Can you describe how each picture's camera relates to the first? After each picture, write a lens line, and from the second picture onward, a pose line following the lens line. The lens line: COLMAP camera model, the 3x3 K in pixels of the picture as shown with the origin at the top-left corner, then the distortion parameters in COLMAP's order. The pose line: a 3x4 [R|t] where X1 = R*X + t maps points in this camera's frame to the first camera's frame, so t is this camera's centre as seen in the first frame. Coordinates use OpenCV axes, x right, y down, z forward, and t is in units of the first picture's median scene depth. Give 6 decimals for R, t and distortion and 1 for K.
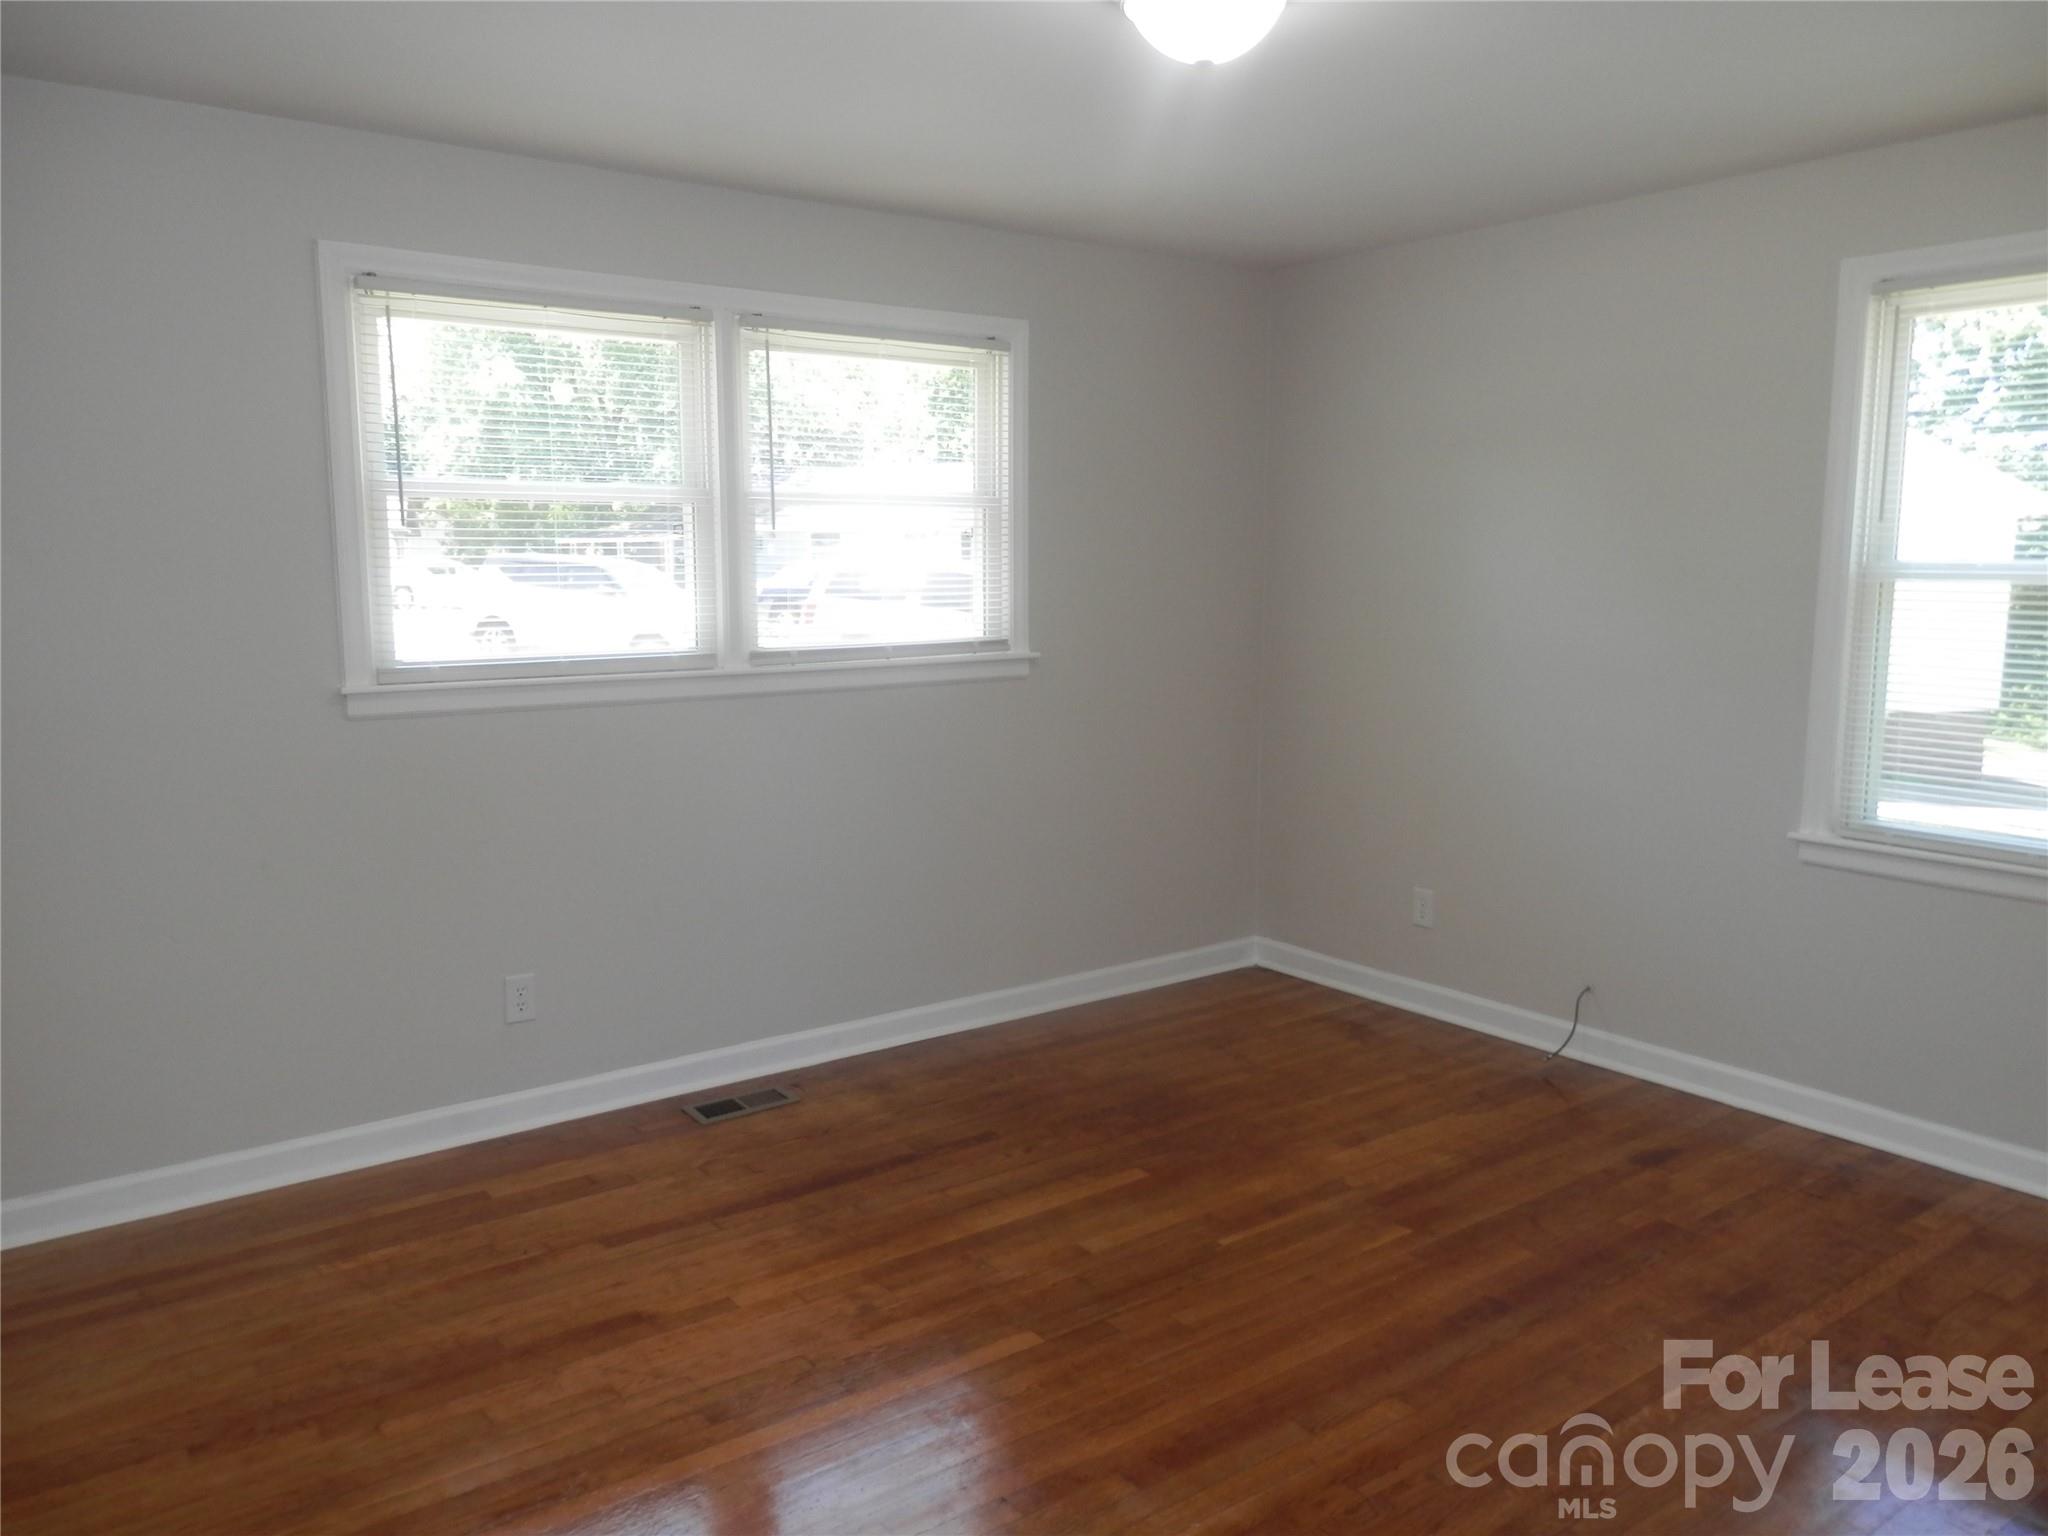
lens RADIAL K [[1509.3, 0, 1022.9], [0, 1509.3, 755.0], [0, 0, 1]] dist [-0.002594, 0.009574]
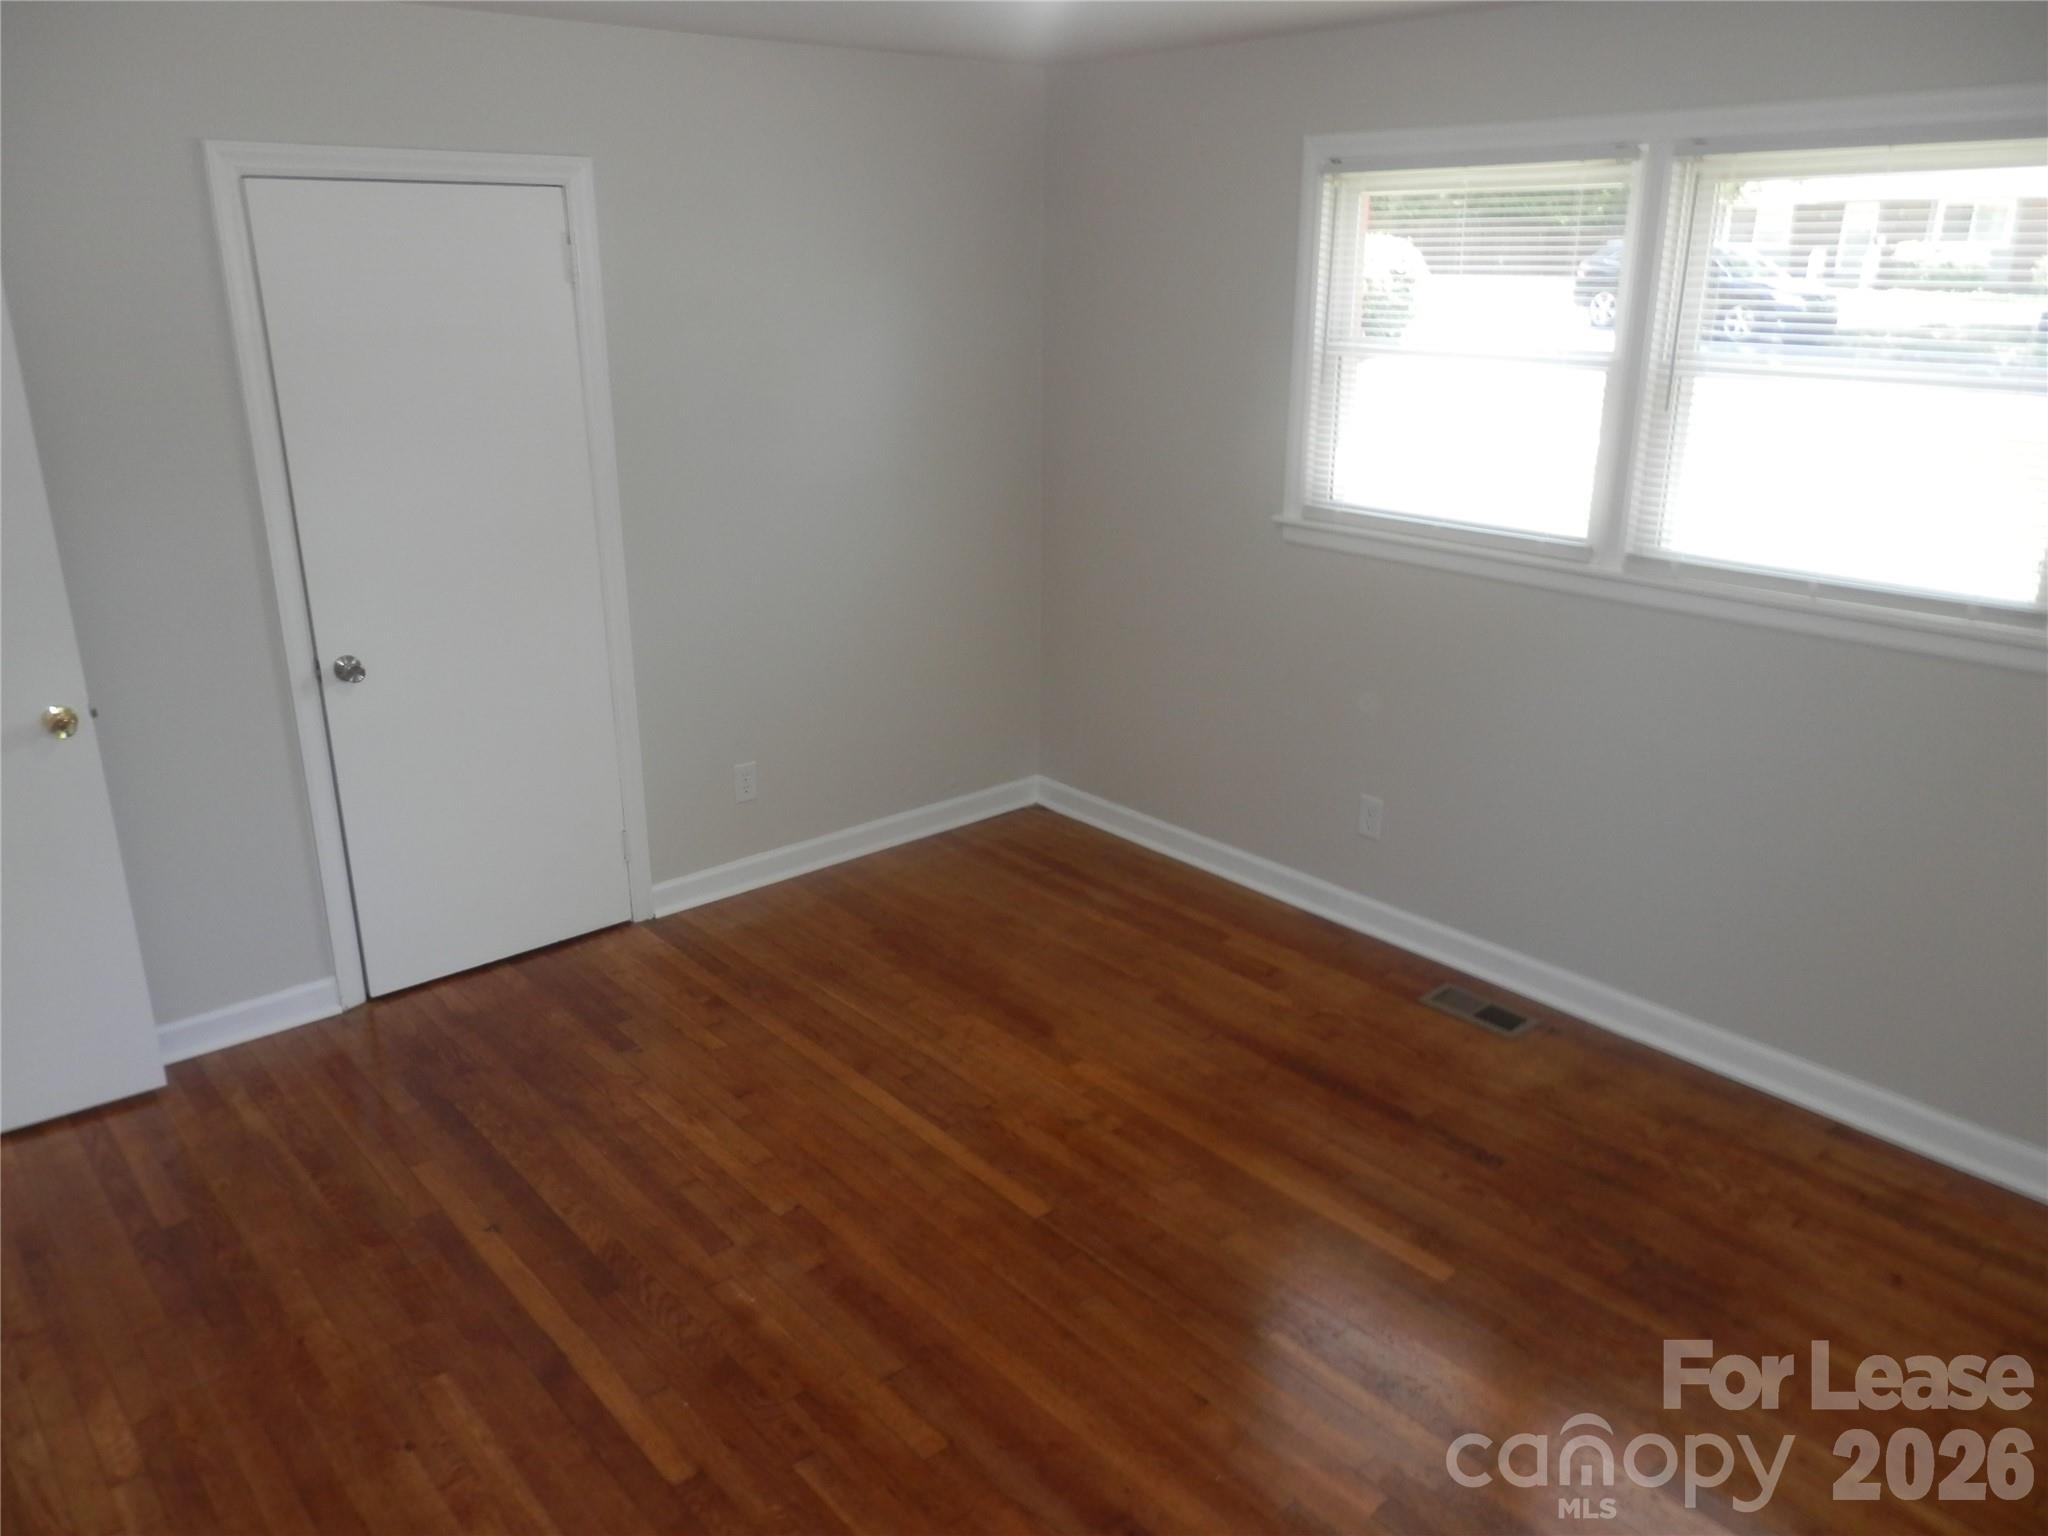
lens RADIAL K [[1509.3, 0, 1031.0], [0, 1509.3, 768.5], [0, 0, 1]] dist [-0.002594, 0.009574]
pose [[0.073162, 0.326295, -0.942432, 0.780520], [-0.128156, 0.940207, 0.315575, -0.219239], [0.989052, 0.097690, 0.110604, 0.699635]]
